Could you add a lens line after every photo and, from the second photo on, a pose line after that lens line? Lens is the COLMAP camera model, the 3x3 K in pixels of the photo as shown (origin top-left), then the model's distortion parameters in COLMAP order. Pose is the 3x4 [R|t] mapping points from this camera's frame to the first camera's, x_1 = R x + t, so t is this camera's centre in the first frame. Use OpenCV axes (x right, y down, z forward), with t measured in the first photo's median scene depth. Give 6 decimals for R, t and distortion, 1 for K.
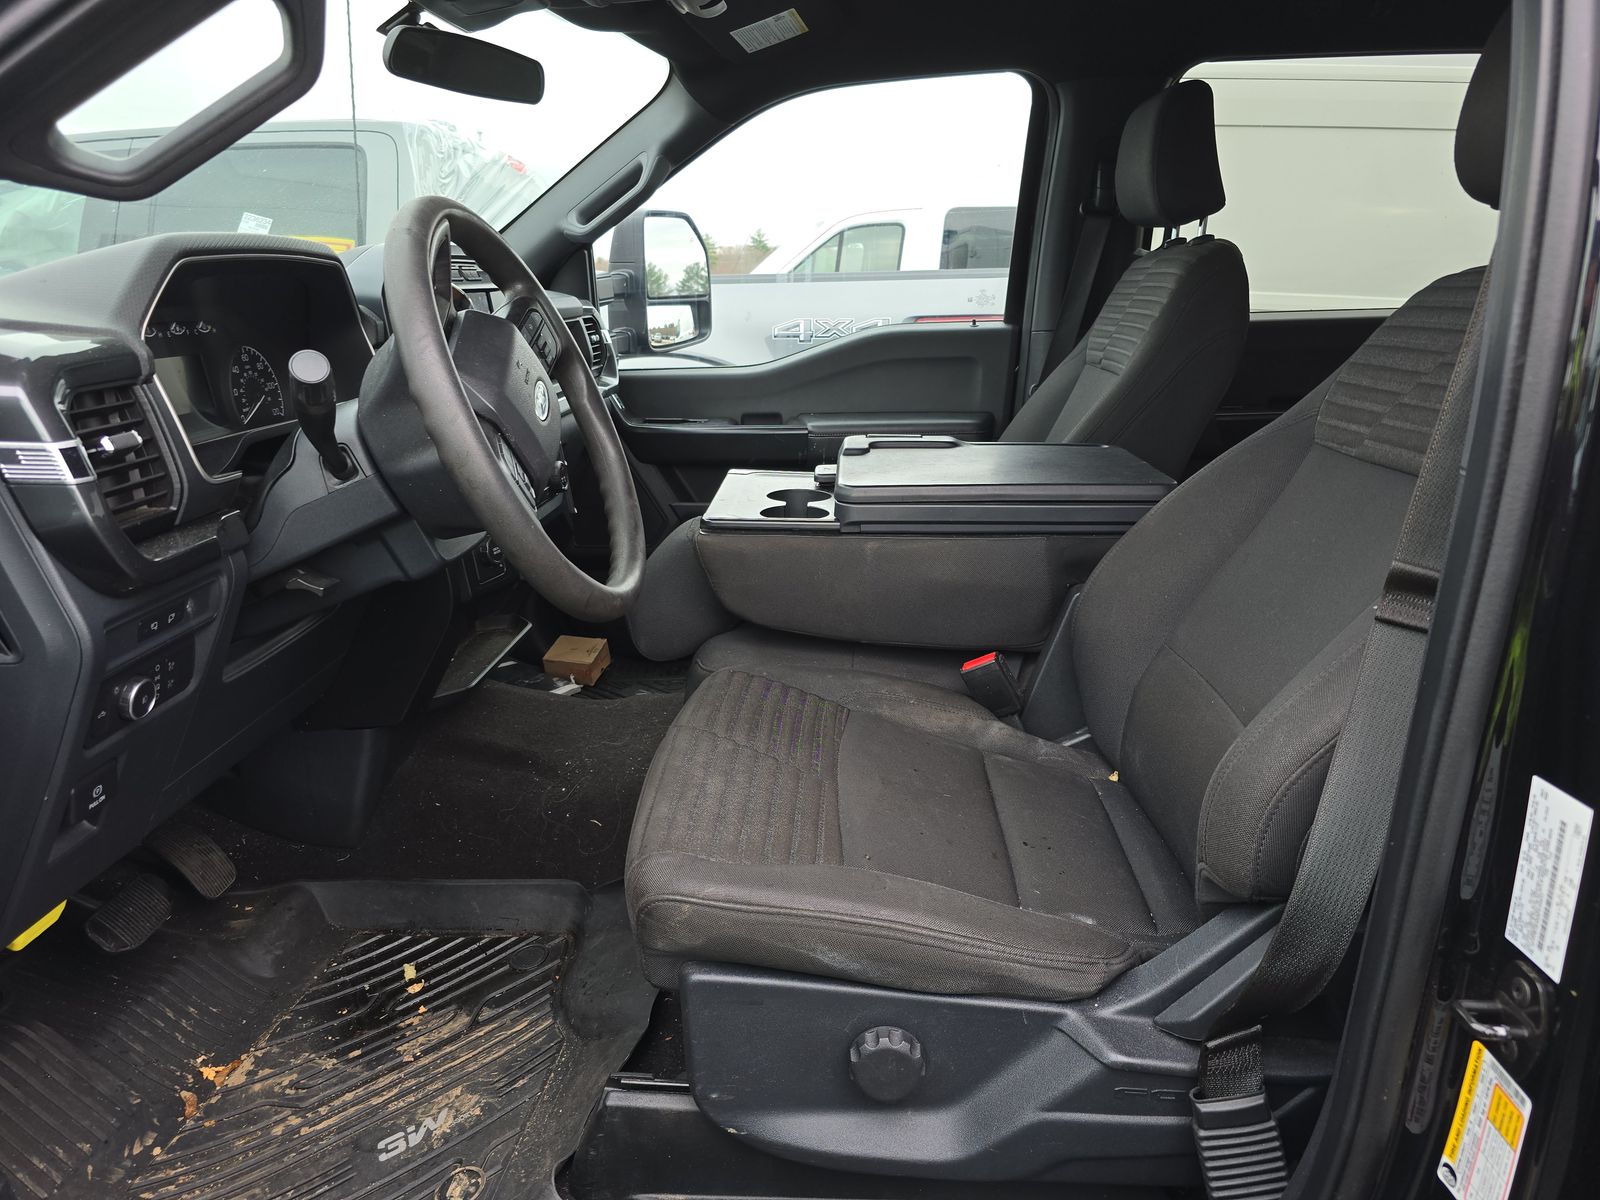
lens RADIAL K [[1091.7, 0, 795.6], [0, 1091.7, 601.6], [0, 0, 1]] dist [0.063602, -0.061081]
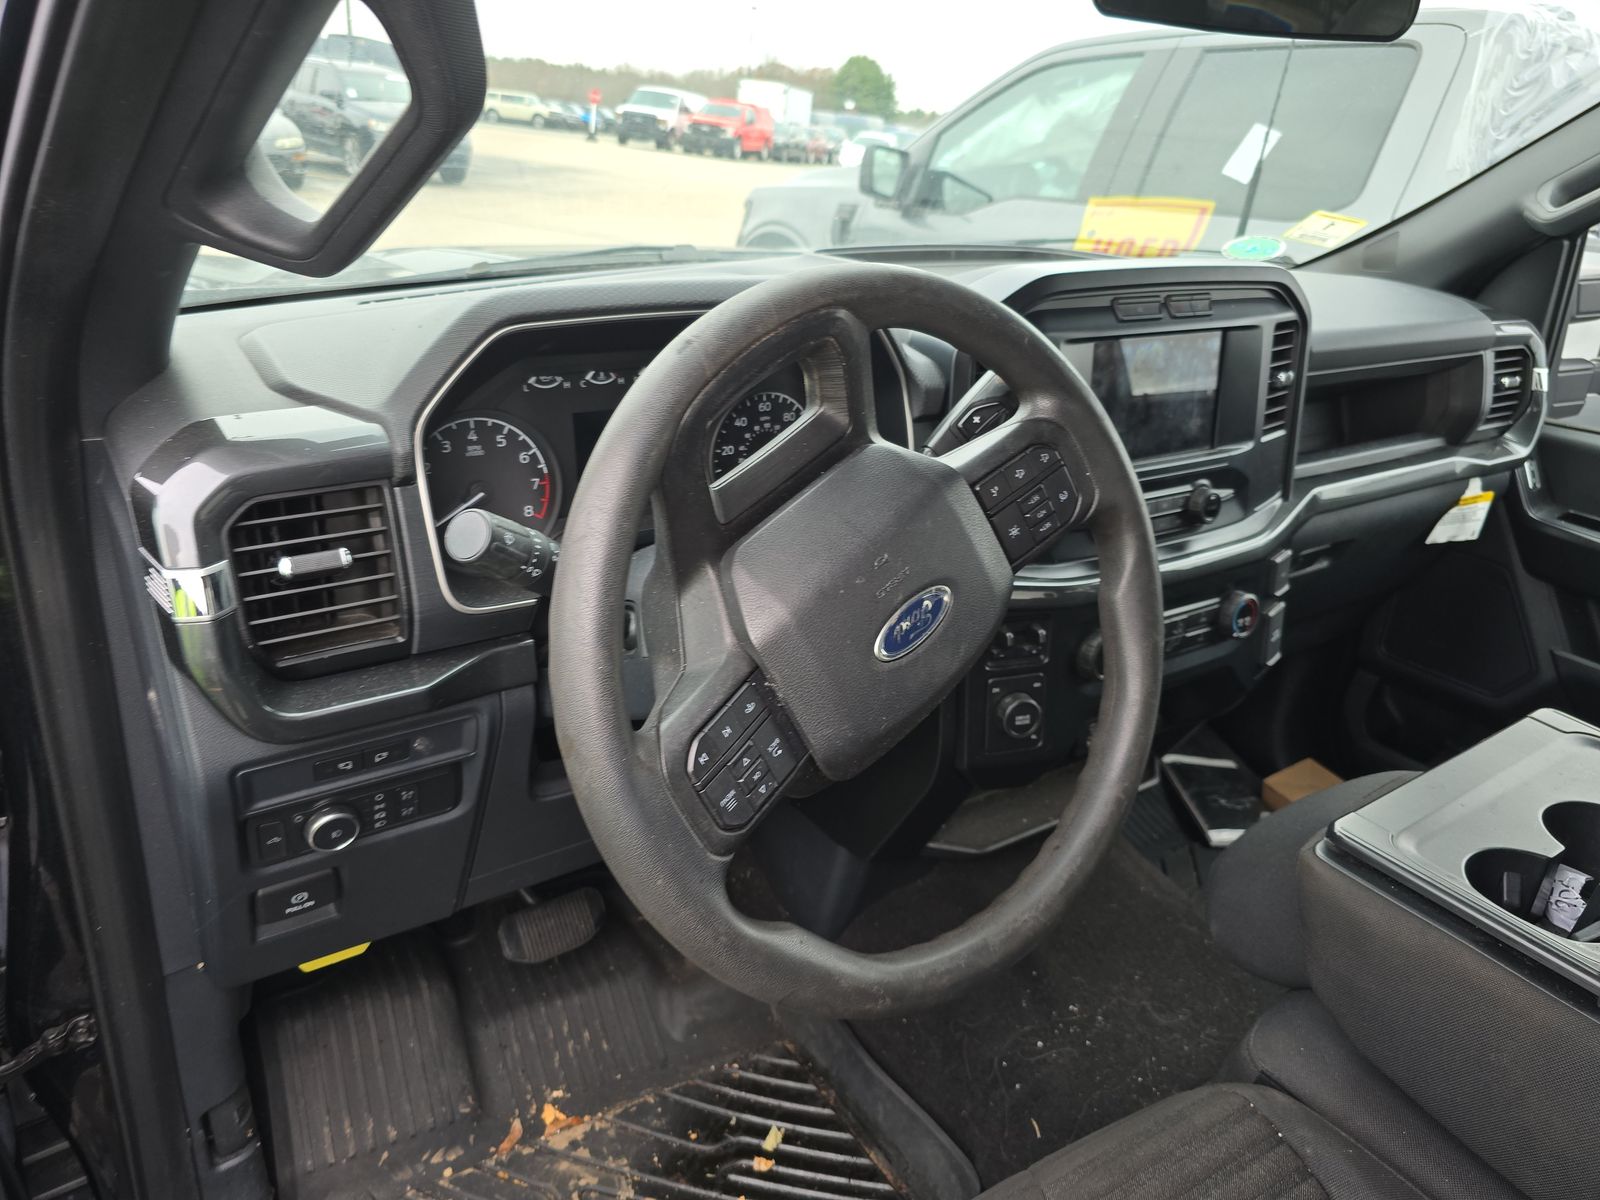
lens RADIAL K [[1091.7, 0, 795.6], [0, 1091.7, 601.6], [0, 0, 1]] dist [0.063602, -0.061081]
pose [[0.608291, 0.357426, -0.708681, 0.122091], [-0.285439, 0.931642, 0.224873, -0.267056], [0.740613, 0.065497, 0.668733, 0.487055]]
